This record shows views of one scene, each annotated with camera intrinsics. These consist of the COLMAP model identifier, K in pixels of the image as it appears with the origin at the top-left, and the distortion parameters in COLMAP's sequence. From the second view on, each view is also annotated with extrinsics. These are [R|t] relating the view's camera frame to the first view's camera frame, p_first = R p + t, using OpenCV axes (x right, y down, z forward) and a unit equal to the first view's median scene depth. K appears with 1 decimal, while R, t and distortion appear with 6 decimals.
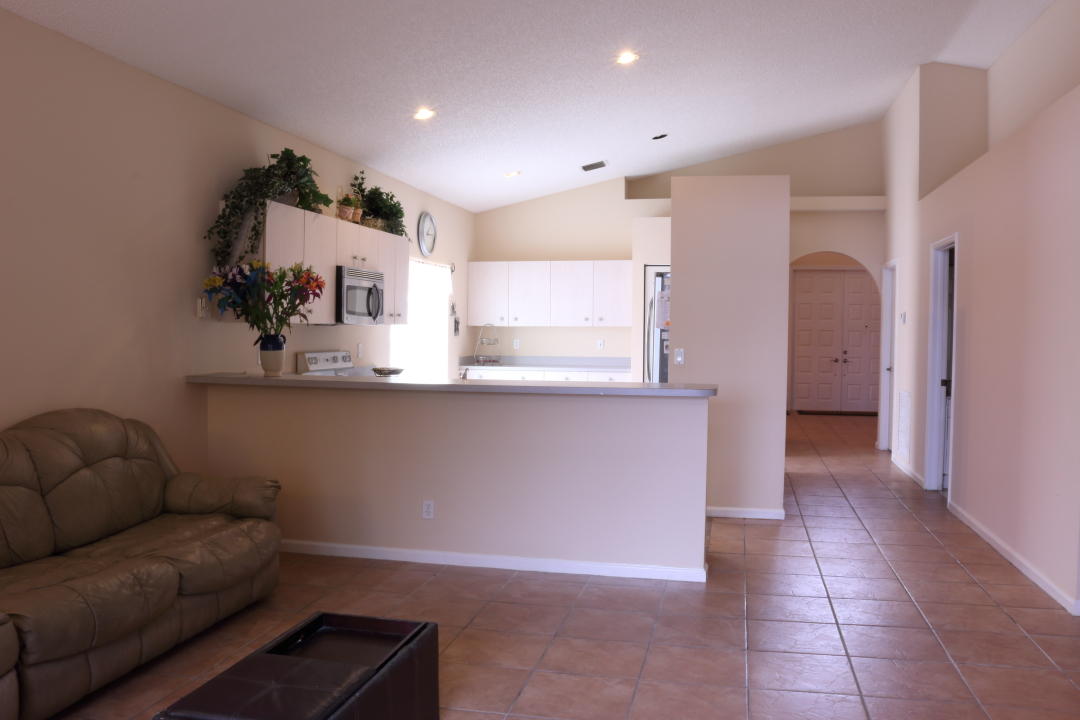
lens RADIAL K [[885.3, 0, 540.0], [0, 885.3, 360.0], [0, 0, 1]] dist [-0.159958, 0.110587]
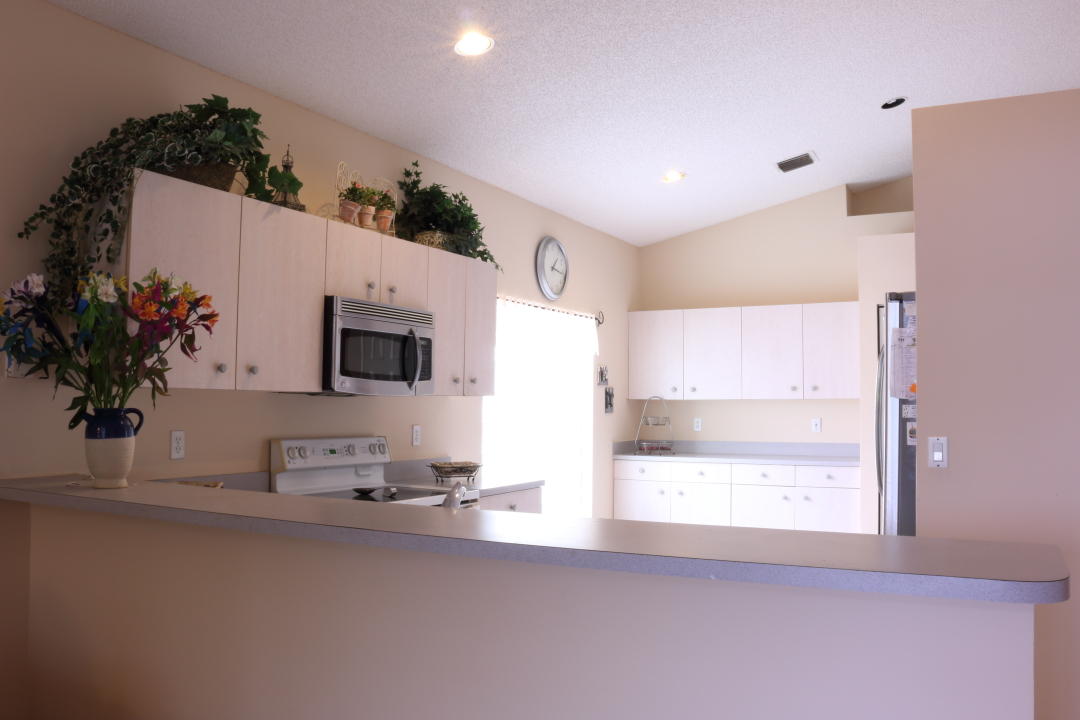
lens RADIAL K [[885.3, 0, 540.0], [0, 885.3, 360.0], [0, 0, 1]] dist [-0.159958, 0.110587]
pose [[0.963725, -0.015691, -0.266434, 0.061079], [-0.007664, 0.996232, -0.086391, -0.010933], [0.266786, 0.085299, 0.959974, 0.403339]]
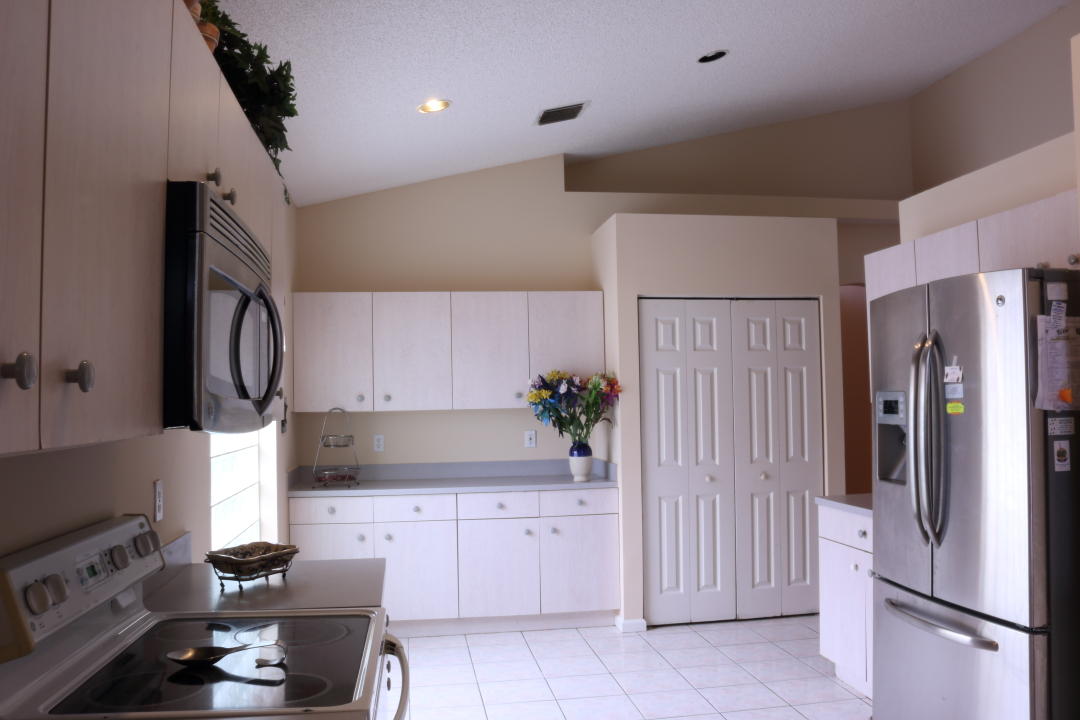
lens RADIAL K [[885.3, 0, 540.0], [0, 885.3, 360.0], [0, 0, 1]] dist [-0.159958, 0.110587]
pose [[0.931370, -0.008652, 0.363972, -0.194089], [0.039678, 0.996175, -0.077853, -0.033752], [-0.361906, 0.086952, 0.928150, 0.661843]]
